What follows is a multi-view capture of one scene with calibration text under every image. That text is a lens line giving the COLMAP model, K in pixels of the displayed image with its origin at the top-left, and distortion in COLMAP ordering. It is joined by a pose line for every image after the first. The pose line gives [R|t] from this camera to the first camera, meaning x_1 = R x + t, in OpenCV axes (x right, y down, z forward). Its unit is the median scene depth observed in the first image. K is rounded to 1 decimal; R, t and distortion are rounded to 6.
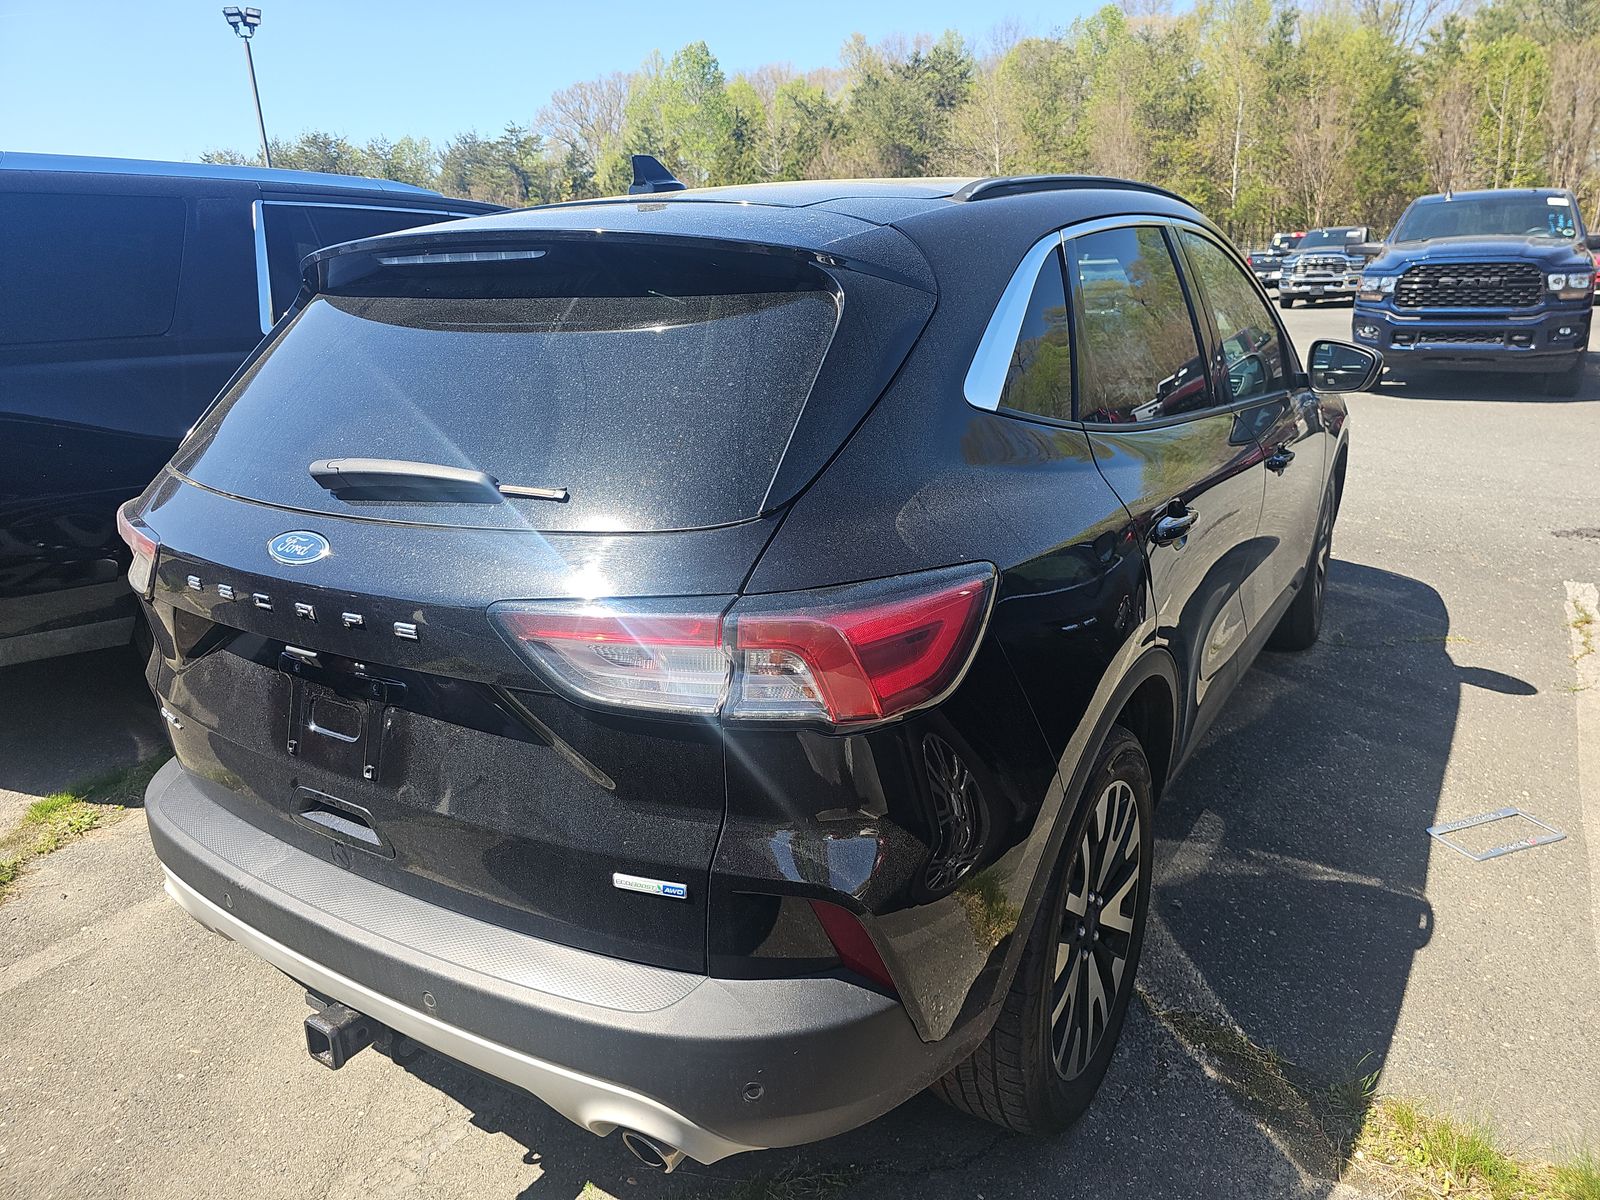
lens RADIAL K [[1117.4, 0, 800.6], [0, 1117.4, 522.1], [0, 0, 1]] dist [0.048861, -0.054359]
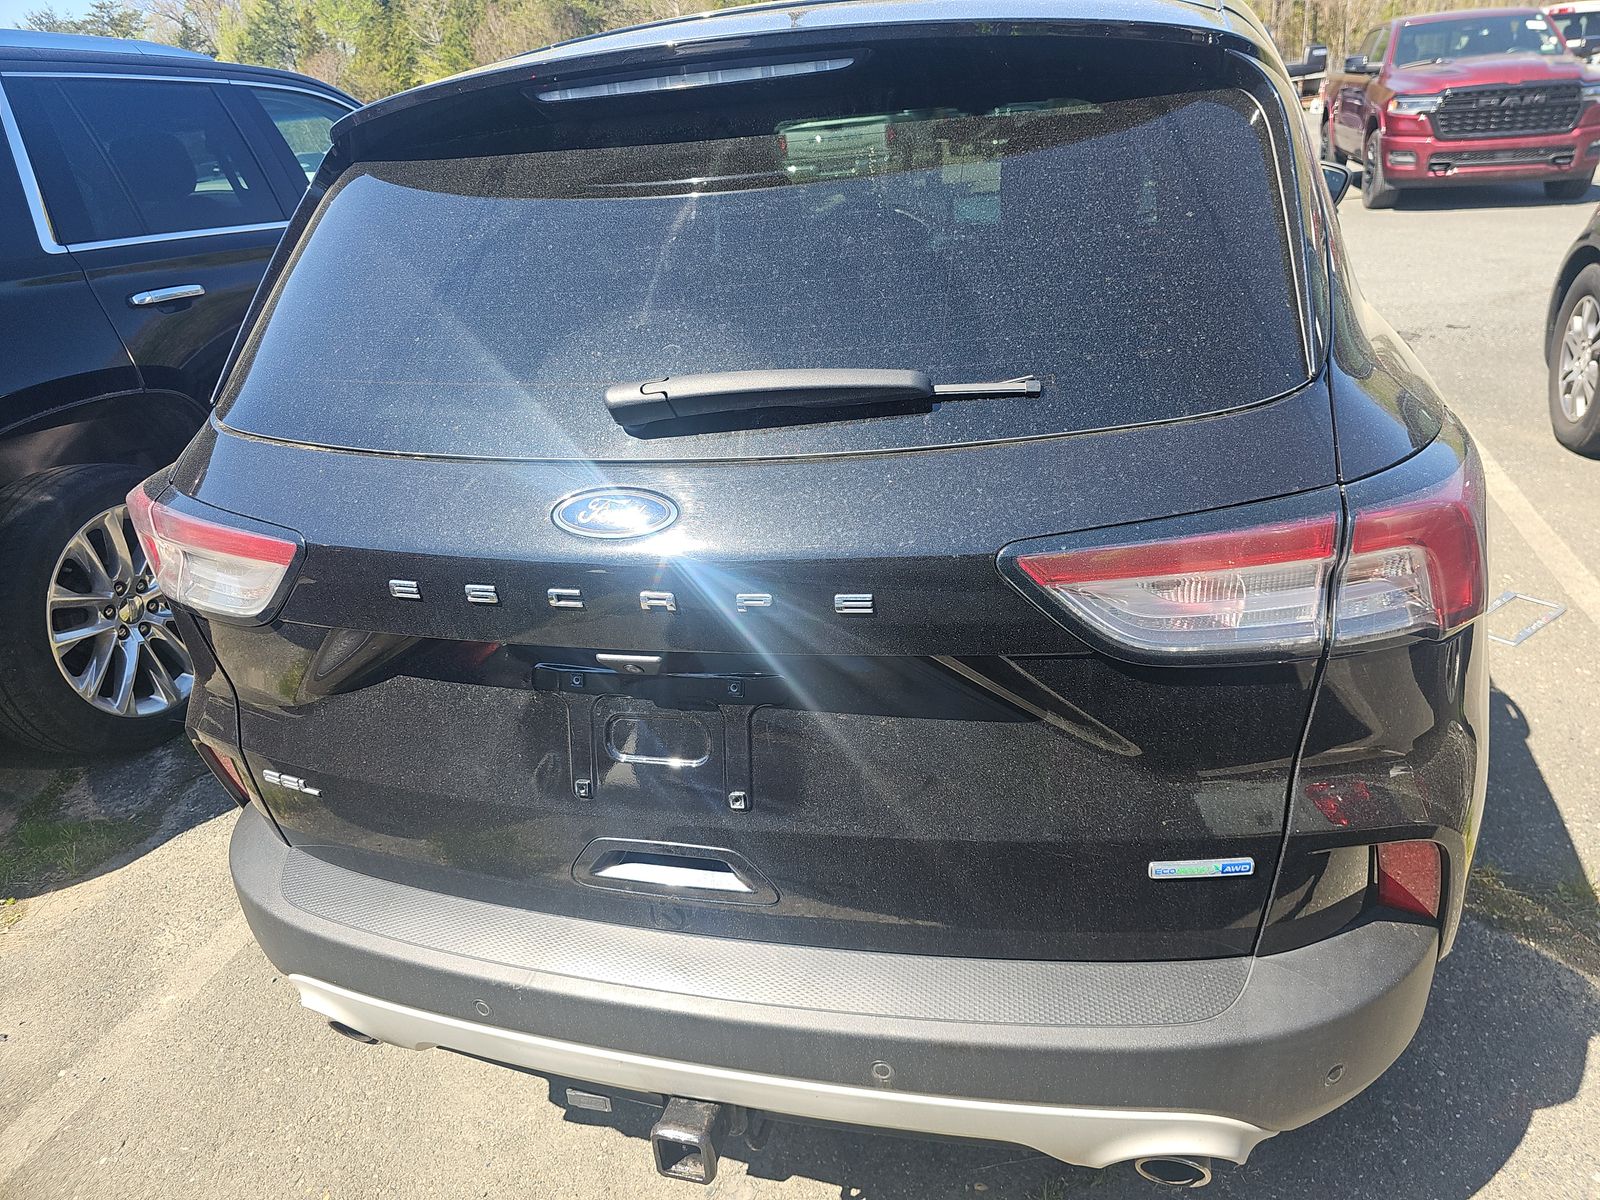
lens RADIAL K [[1117.4, 0, 800.6], [0, 1117.4, 522.1], [0, 0, 1]] dist [0.048861, -0.054359]
pose [[0.953611, -0.152318, 0.259665, -0.422528], [0.125399, 0.985141, 0.117355, -0.031874], [-0.273682, -0.079349, 0.958541, 0.251547]]
